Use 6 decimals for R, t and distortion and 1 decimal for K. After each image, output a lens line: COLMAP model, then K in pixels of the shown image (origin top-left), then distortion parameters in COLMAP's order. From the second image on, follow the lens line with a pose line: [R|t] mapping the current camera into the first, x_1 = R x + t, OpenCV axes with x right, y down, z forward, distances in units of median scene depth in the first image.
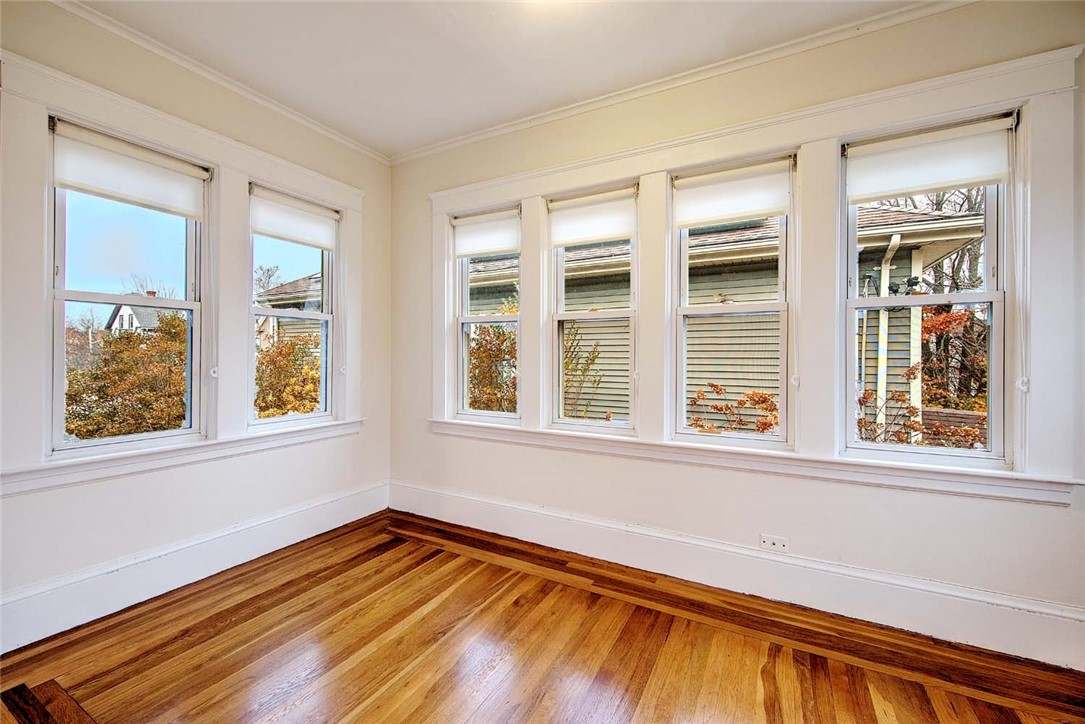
lens RADIAL K [[462.5, 0, 533.5], [0, 462.5, 359.4], [0, 0, 1]] dist [0.003970, 0.000494]
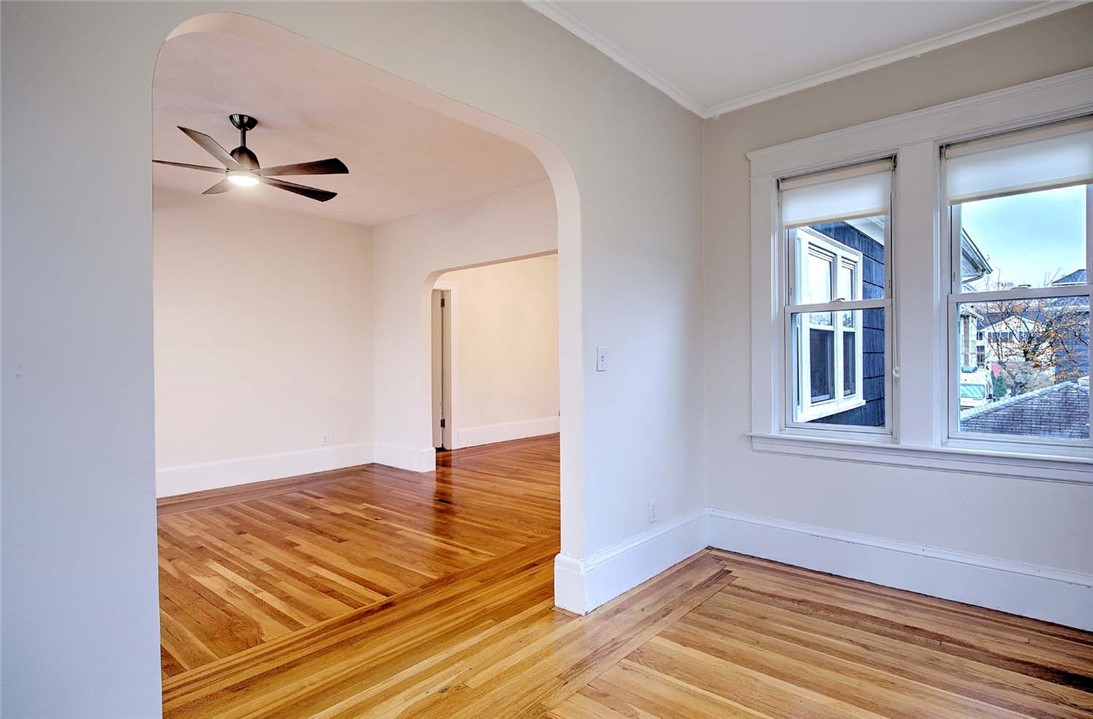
lens RADIAL K [[586.7, 0, 544.7], [0, 586.7, 359.4], [0, 0, 1]] dist [0.030677, -0.003876]
pose [[-0.229272, 0.003547, -0.973356, 0.657886], [0.004163, 0.999988, 0.002663, -0.003797], [0.973354, -0.003442, -0.229284, 0.603346]]
